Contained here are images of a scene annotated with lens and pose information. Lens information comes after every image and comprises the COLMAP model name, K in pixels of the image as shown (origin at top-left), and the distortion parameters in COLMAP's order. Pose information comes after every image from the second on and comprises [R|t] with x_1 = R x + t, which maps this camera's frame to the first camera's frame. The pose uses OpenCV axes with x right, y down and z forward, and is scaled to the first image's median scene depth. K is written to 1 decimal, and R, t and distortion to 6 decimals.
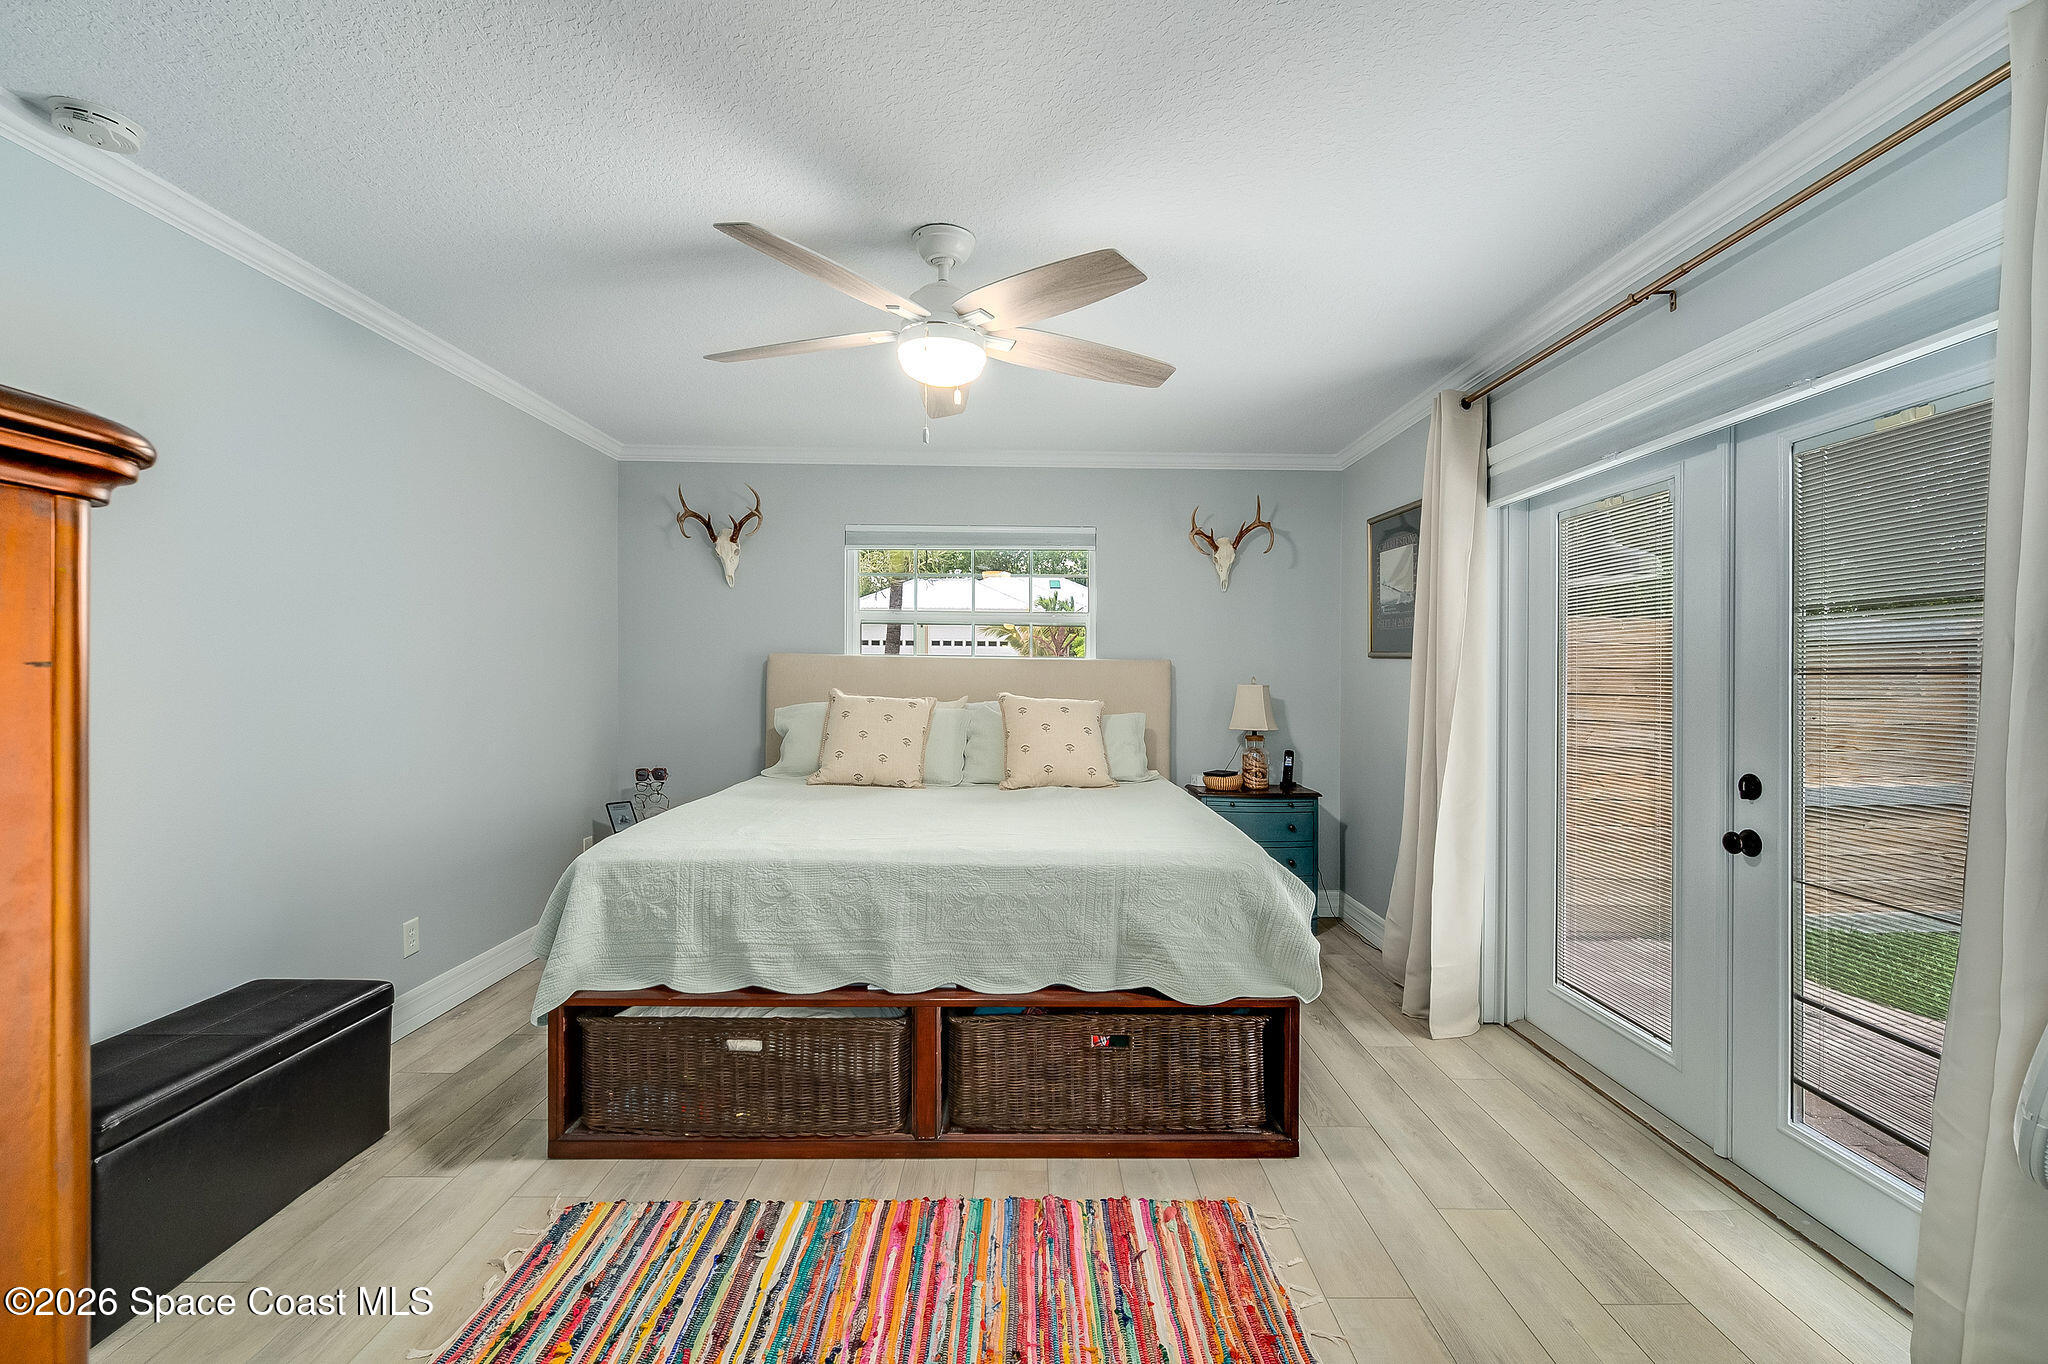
lens RADIAL K [[871.2, 0, 1030.4], [0, 871.2, 677.6], [0, 0, 1]] dist [0.000080, -0.000346]
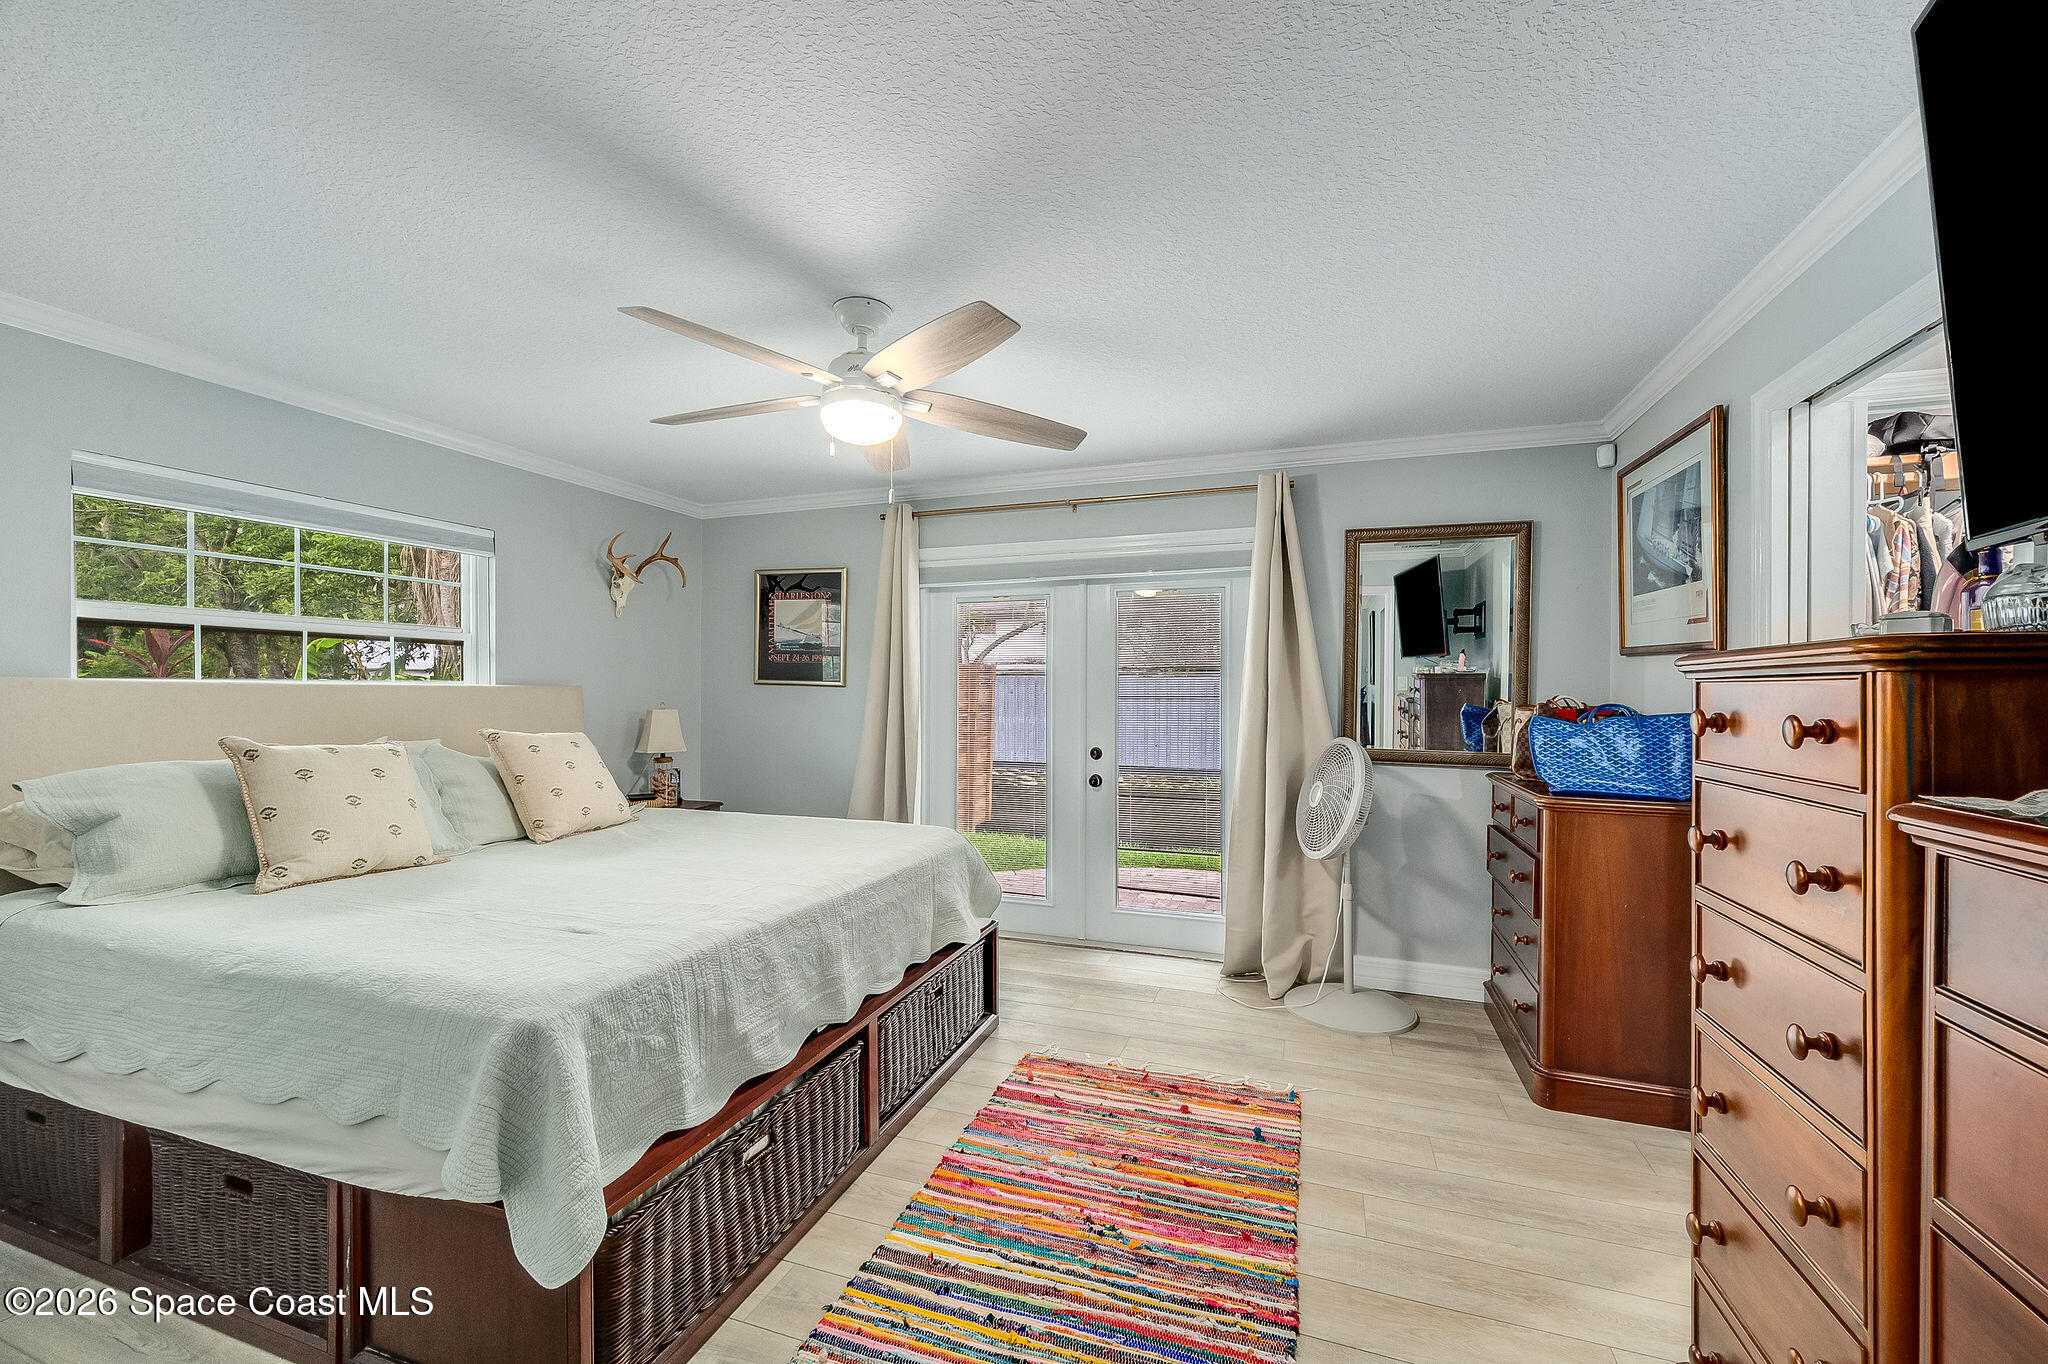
lens RADIAL K [[818.5, 0, 1024.0], [0, 818.5, 686.4], [0, 0, 1]] dist [0.000824, 0.000014]
pose [[0.343300, -0.003718, 0.939218, -0.986415], [0.005051, 0.999985, 0.002113, -0.036650], [-0.939212, 0.004019, 0.343314, 0.463688]]
